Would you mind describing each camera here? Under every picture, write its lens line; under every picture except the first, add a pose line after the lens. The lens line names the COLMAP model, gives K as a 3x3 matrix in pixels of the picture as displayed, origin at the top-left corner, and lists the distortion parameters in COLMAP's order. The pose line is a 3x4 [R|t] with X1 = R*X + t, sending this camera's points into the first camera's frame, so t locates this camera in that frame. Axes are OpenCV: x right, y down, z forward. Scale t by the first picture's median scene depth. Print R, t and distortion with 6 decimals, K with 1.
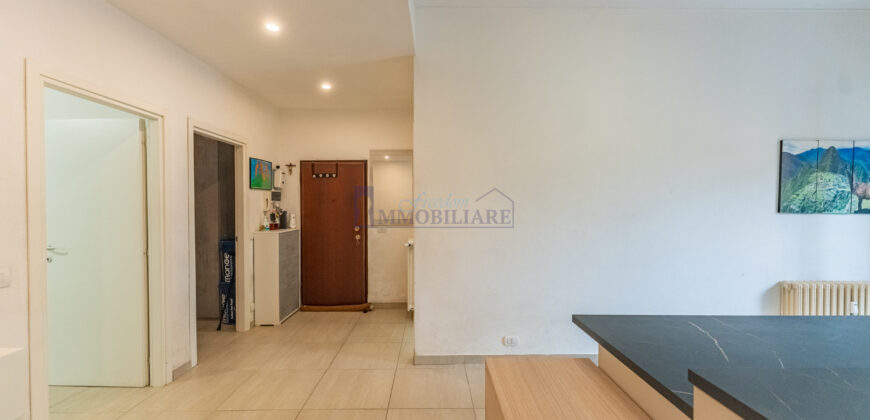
lens RADIAL K [[345.9, 0, 433.5], [0, 345.9, 212.6], [0, 0, 1]] dist [0.000311, -0.000905]
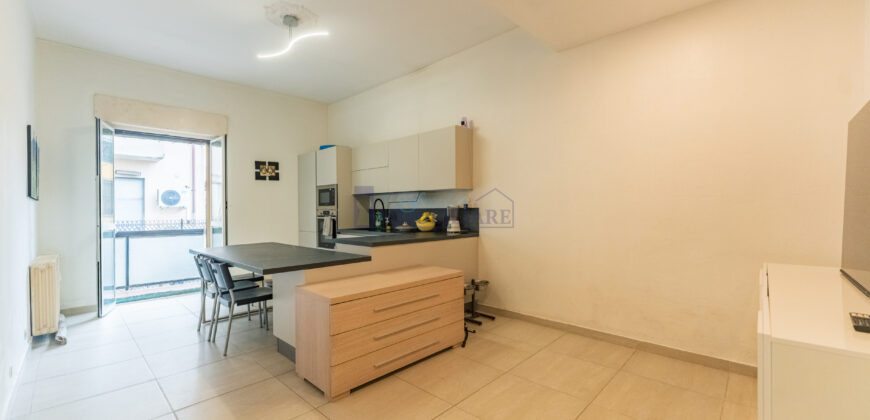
lens RADIAL K [[345.9, 0, 430.6], [0, 345.9, 209.8], [0, 0, 1]] dist [0.000311, -0.000905]
pose [[-0.712299, 0.007936, 0.701832, -0.539523], [0.019020, 0.999787, 0.007998, 0.054241], [-0.701619, 0.019046, -0.712298, 0.893645]]
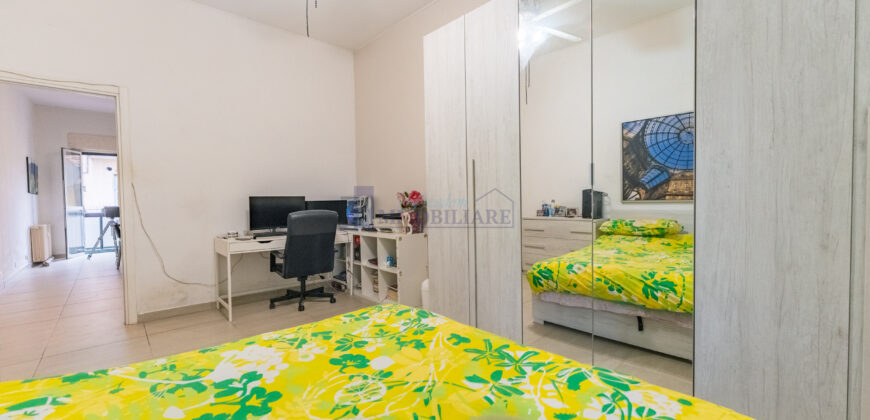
lens RADIAL K [[345.9, 0, 432.6], [0, 345.9, 209.1], [0, 0, 1]] dist [0.000311, -0.000905]
pose [[-0.673140, -0.010283, 0.739444, -2.104028], [0.024425, 0.999049, 0.036128, 0.082741], [-0.739112, 0.042380, -0.672248, 0.609144]]
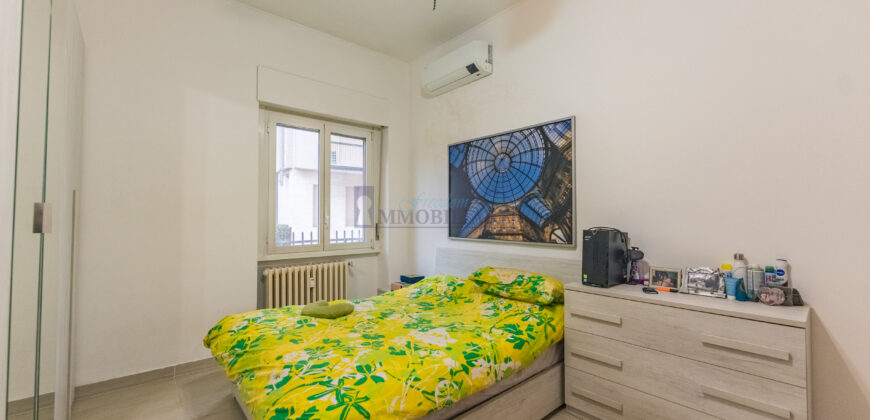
lens RADIAL K [[345.9, 0, 432.6], [0, 345.9, 210.3], [0, 0, 1]] dist [0.000311, -0.000905]
pose [[0.650522, -0.018129, -0.759271, -1.185526], [-0.009221, 0.999453, -0.031764, 0.048960], [0.759432, 0.027665, 0.649999, 0.080622]]
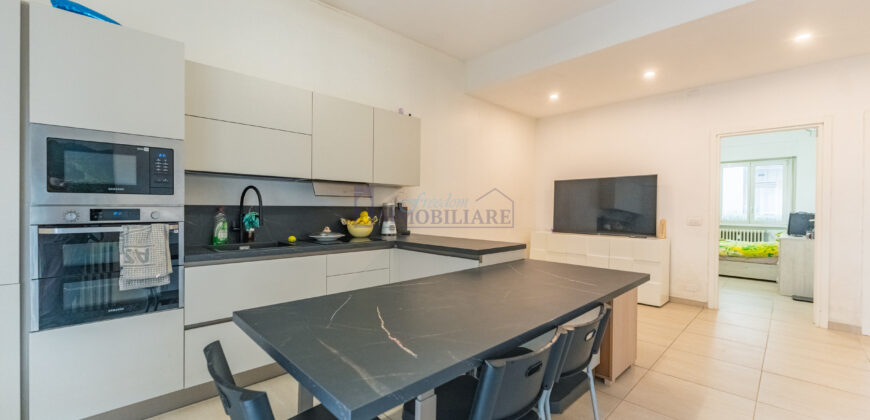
lens RADIAL K [[345.9, 0, 433.5], [0, 345.9, 210.0], [0, 0, 1]] dist [0.000311, -0.000905]
pose [[-0.726888, 0.000924, -0.686755, 1.054107], [-0.017491, 0.999650, 0.019859, 0.044865], [0.686533, 0.026447, -0.726617, 0.823083]]
